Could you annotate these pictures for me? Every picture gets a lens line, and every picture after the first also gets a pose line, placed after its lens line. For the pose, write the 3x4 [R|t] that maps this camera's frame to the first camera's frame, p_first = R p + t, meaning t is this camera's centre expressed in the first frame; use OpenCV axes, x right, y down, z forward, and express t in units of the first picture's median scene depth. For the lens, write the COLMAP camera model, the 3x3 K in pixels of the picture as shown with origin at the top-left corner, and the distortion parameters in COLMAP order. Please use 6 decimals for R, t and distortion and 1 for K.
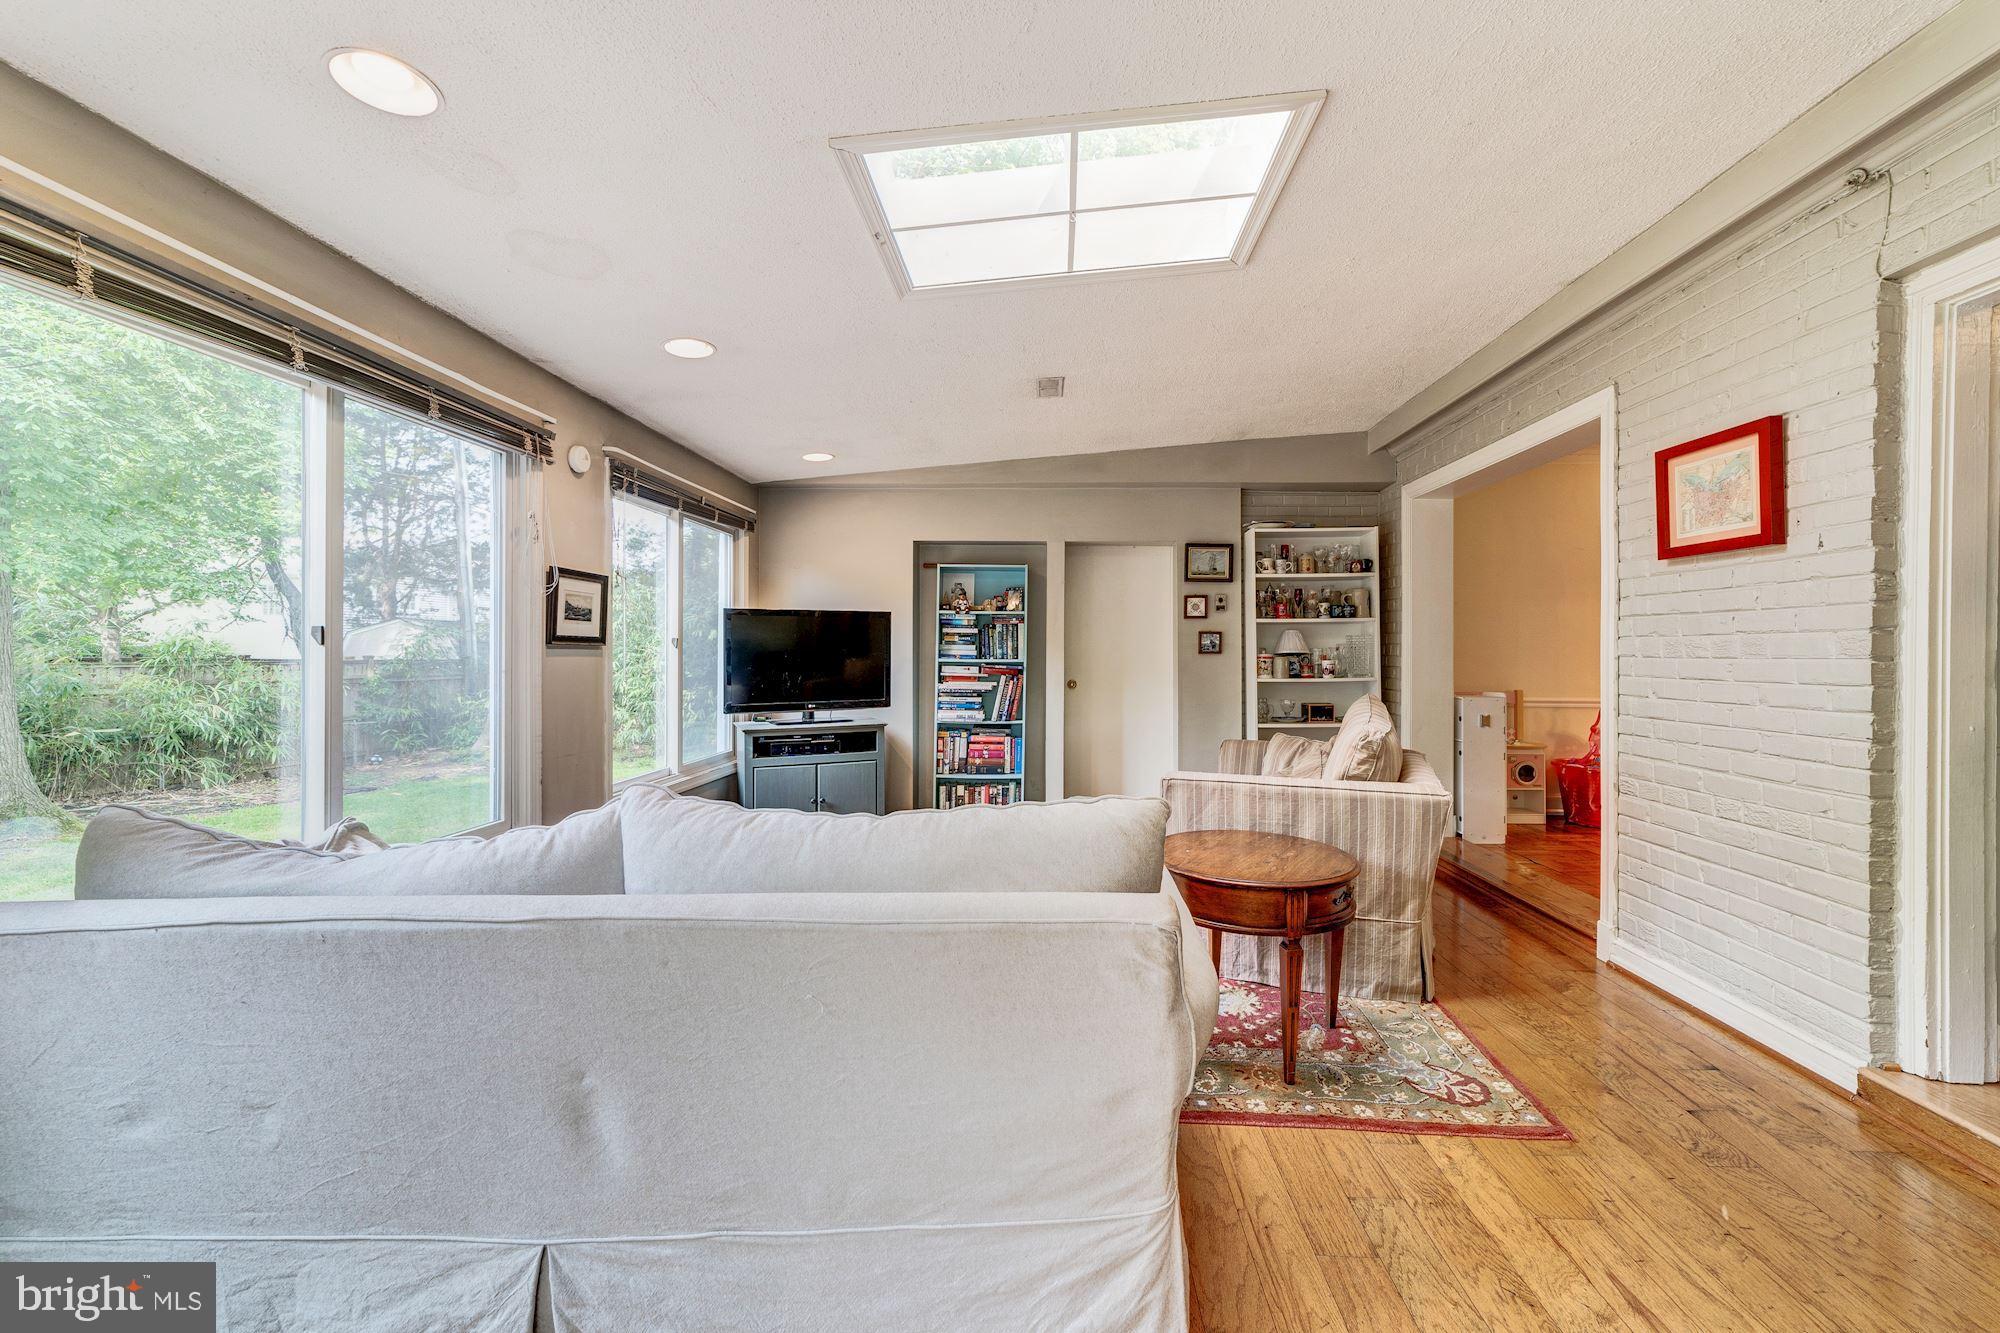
lens RADIAL K [[796.2, 0, 992.5], [0, 796.2, 679.6], [0, 0, 1]] dist [-0.013603, 0.008439]
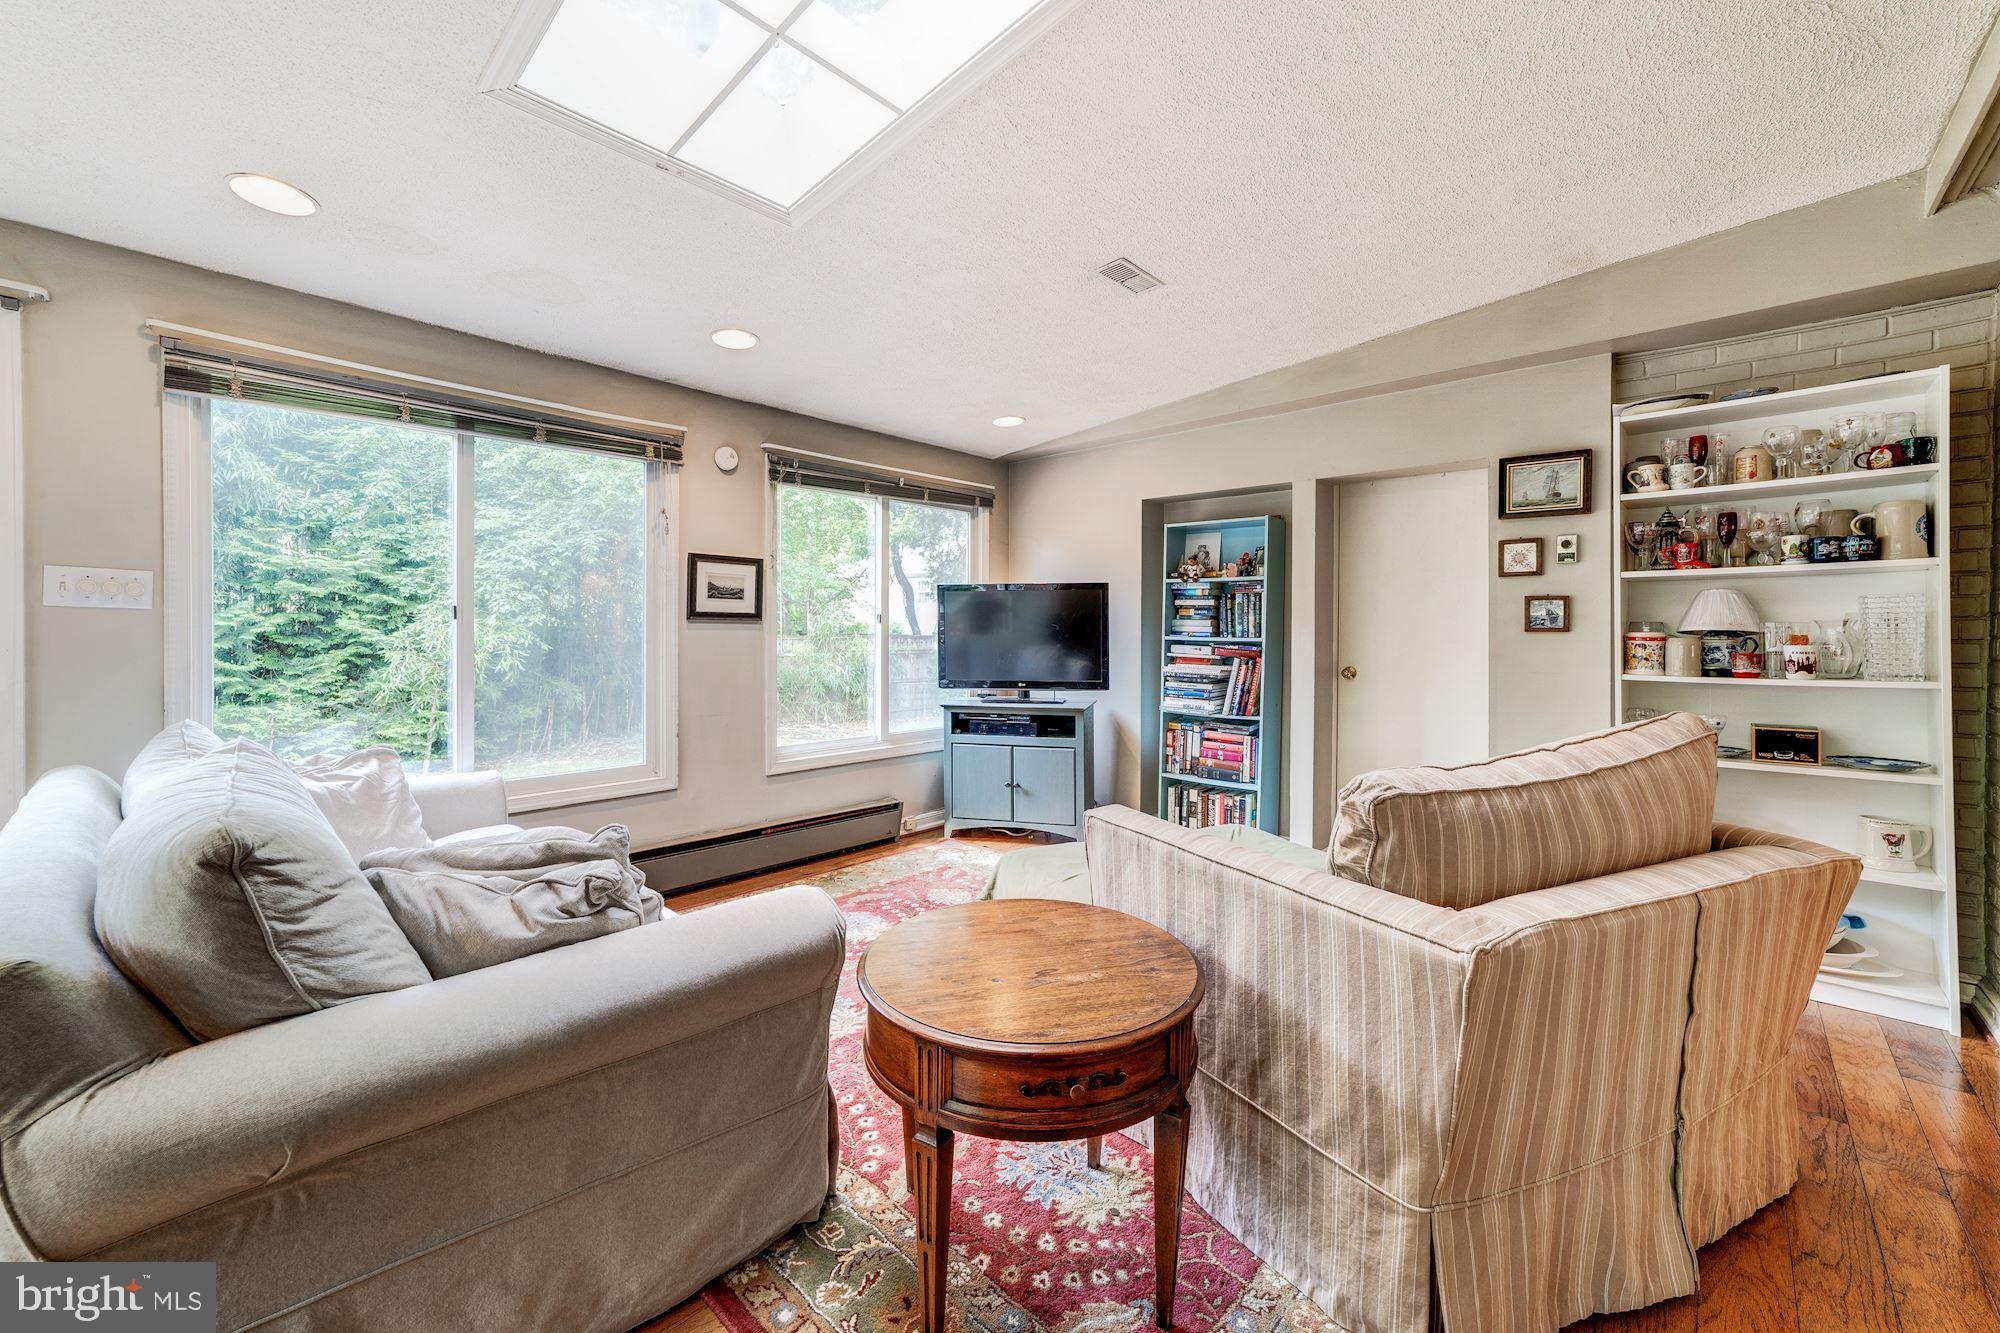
lens RADIAL K [[772.6, 0, 985.5], [0, 772.6, 656.8], [0, 0, 1]] dist [-0.009843, 0.008642]
pose [[0.763371, 0.025738, -0.645447, 0.335873], [-0.026849, 0.999607, 0.008107, -0.006358], [0.645402, 0.011141, 0.763762, 0.265237]]
